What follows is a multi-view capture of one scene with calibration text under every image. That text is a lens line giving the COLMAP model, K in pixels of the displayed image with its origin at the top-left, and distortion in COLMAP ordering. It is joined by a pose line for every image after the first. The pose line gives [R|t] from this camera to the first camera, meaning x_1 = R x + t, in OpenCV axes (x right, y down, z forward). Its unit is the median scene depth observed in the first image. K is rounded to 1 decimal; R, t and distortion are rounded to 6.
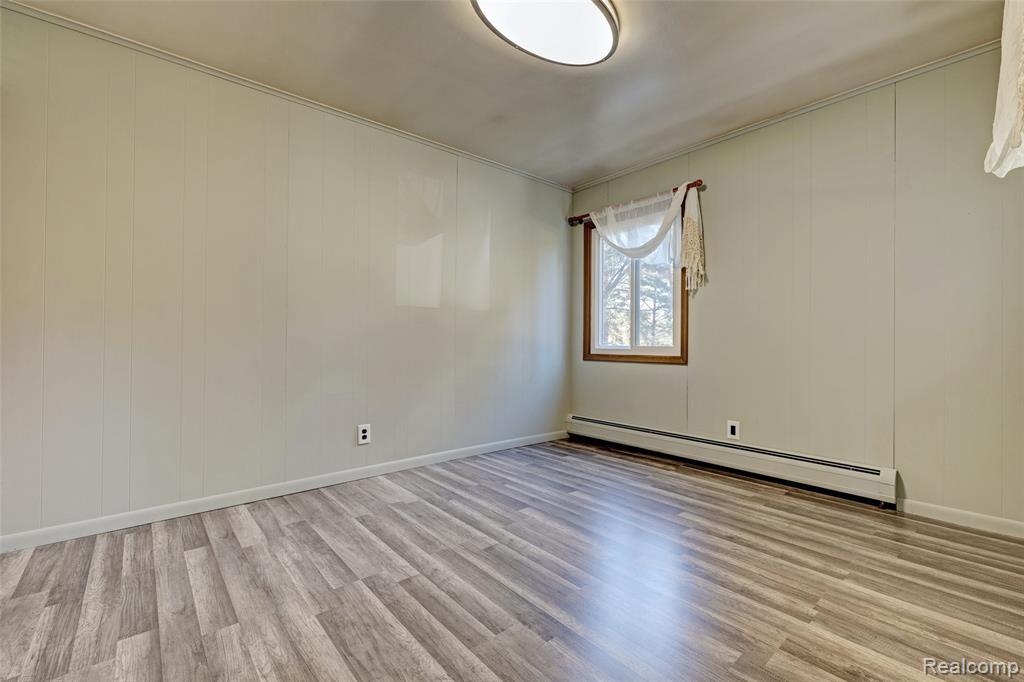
lens RADIAL K [[443.5, 0, 519.8], [0, 443.5, 340.1], [0, 0, 1]] dist [0.001788, 0.000371]
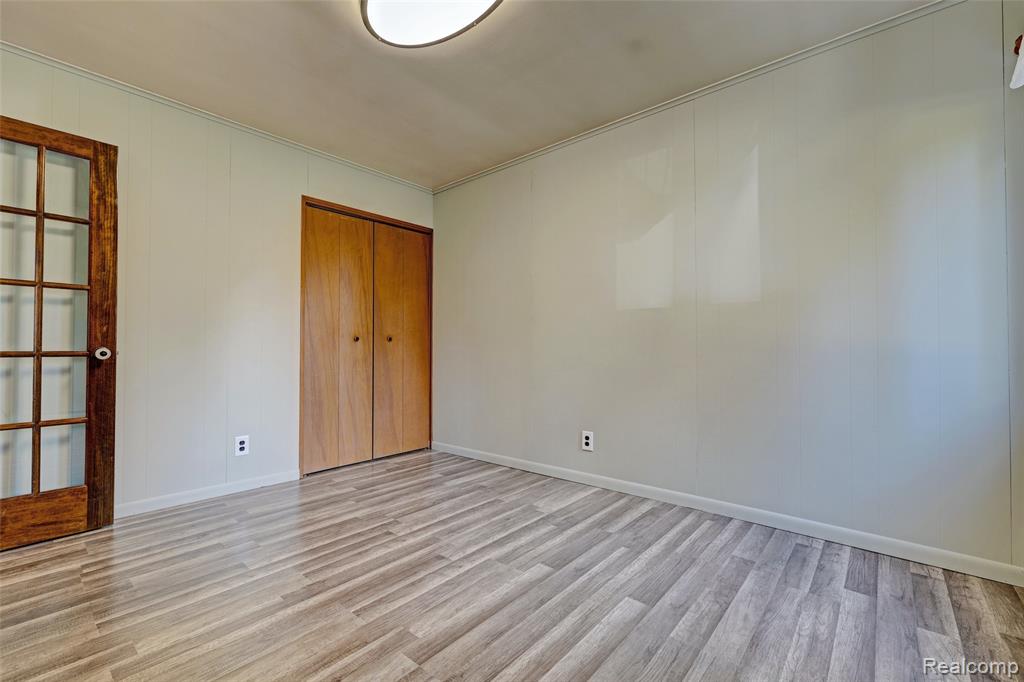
lens RADIAL K [[447.8, 0, 512.0], [0, 447.8, 341.0], [0, 0, 1]] dist [-0.001147, -0.000089]
pose [[0.121620, -0.022940, -0.992312, 0.742860], [0.006878, 0.999728, -0.022269, 0.005173], [0.992553, -0.004116, 0.121744, 0.803095]]
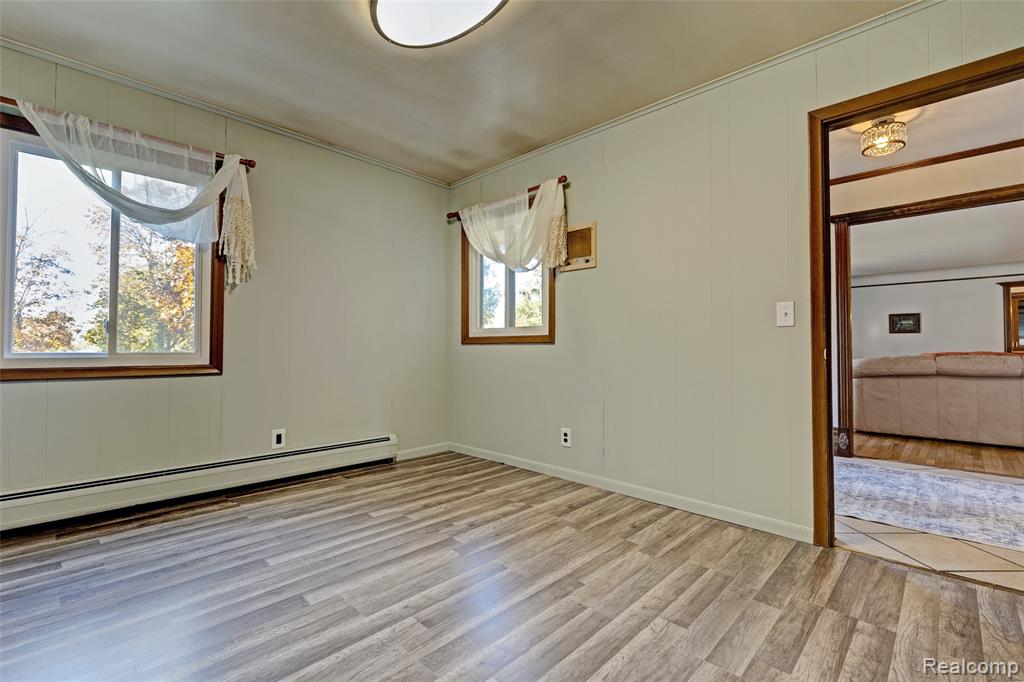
lens RADIAL K [[443.5, 0, 519.8], [0, 443.5, 340.1], [0, 0, 1]] dist [0.001788, 0.000371]
pose [[-0.090646, 0.014445, 0.995778, -0.650585], [-0.010210, 0.999829, -0.015433, -0.000887], [-0.995831, -0.011565, -0.090483, 0.708927]]
